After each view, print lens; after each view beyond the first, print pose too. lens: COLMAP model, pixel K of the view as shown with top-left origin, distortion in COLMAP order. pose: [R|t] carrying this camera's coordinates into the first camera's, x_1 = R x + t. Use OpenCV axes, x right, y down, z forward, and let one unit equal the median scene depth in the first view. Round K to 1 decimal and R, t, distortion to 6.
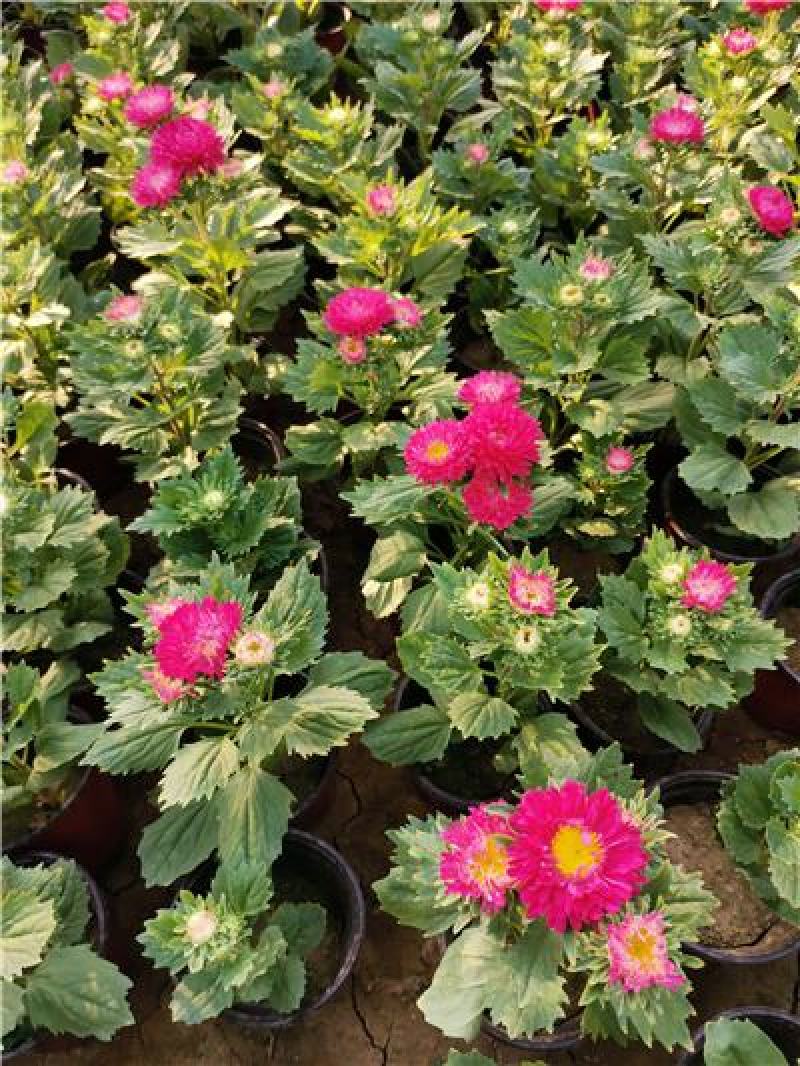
lens RADIAL K [[814.9, 0, 400.9], [0, 814.9, 537.4], [0, 0, 1]] dist [0.086026, -0.142835]
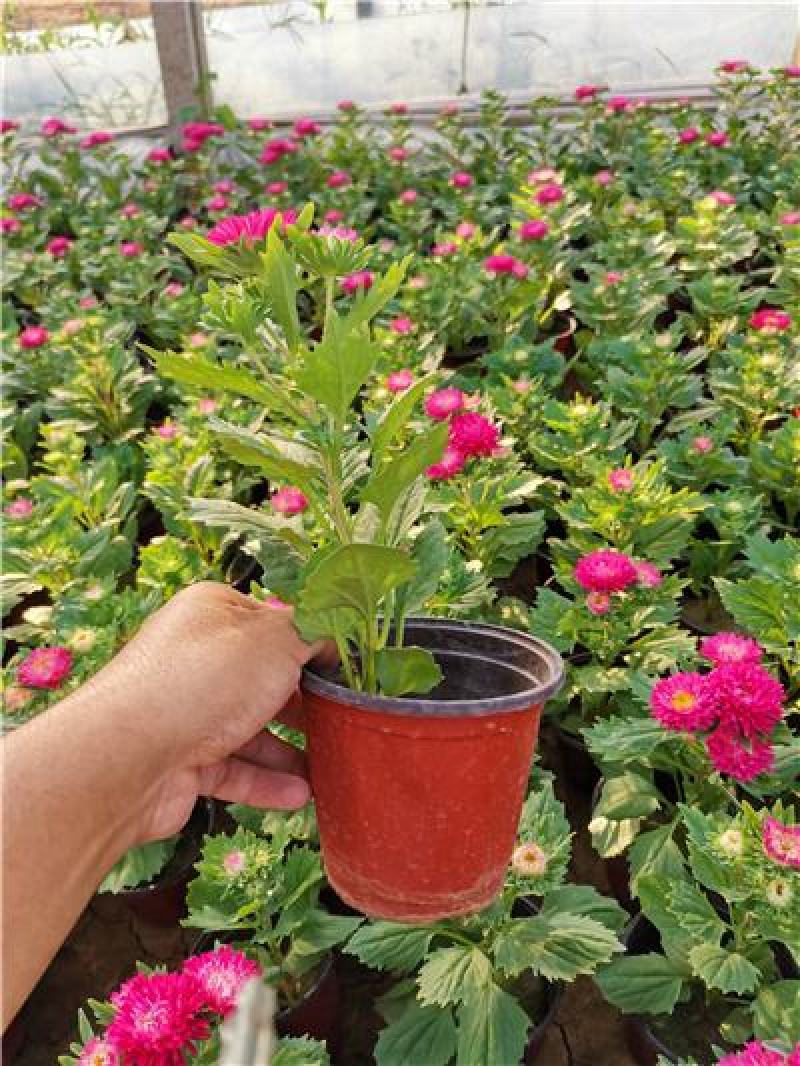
lens RADIAL K [[814.9, 0, 400.9], [0, 814.9, 537.4], [0, 0, 1]] dist [0.086026, -0.142835]
pose [[0.977853, 0.070856, -0.196933, -0.098709], [-0.123483, 0.955044, -0.269524, 0.024549], [0.168983, 0.287873, 0.942642, -0.140054]]
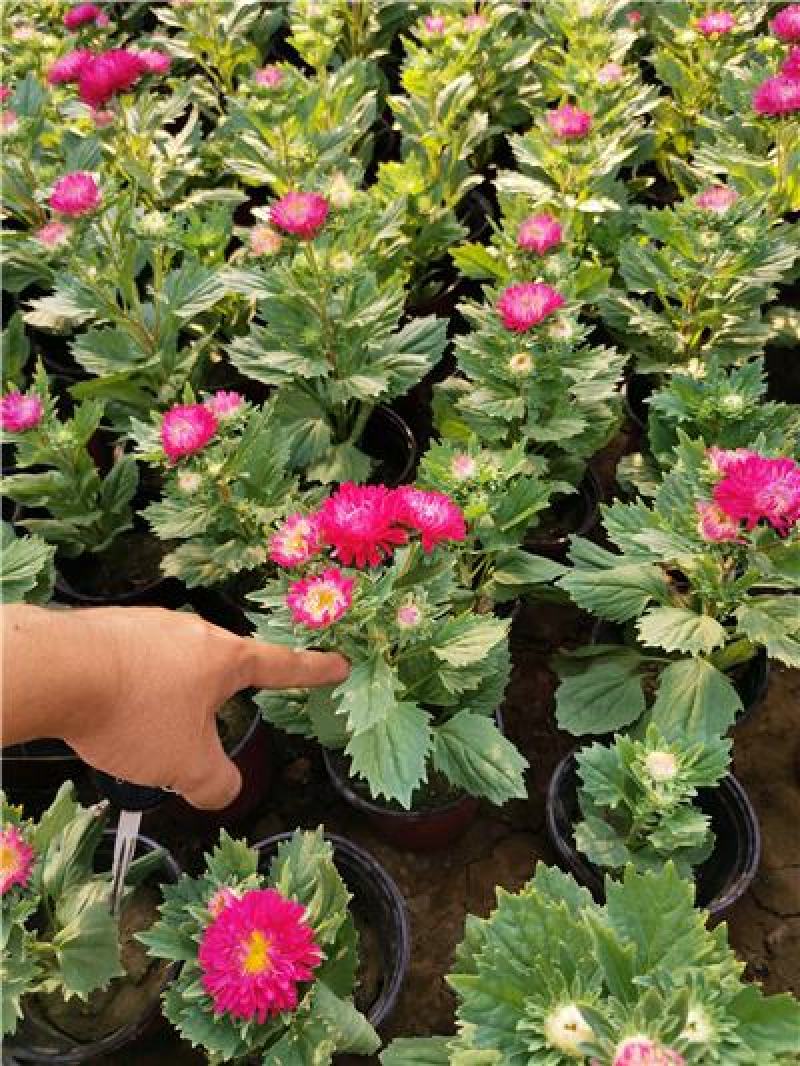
lens RADIAL K [[814.9, 0, 400.9], [0, 814.9, 537.4], [0, 0, 1]] dist [0.086026, -0.142835]
pose [[0.886399, 0.354370, -0.297858, -0.202358], [-0.363552, 0.931211, 0.025989, 0.193589], [0.286578, 0.085250, 0.954256, -0.028701]]
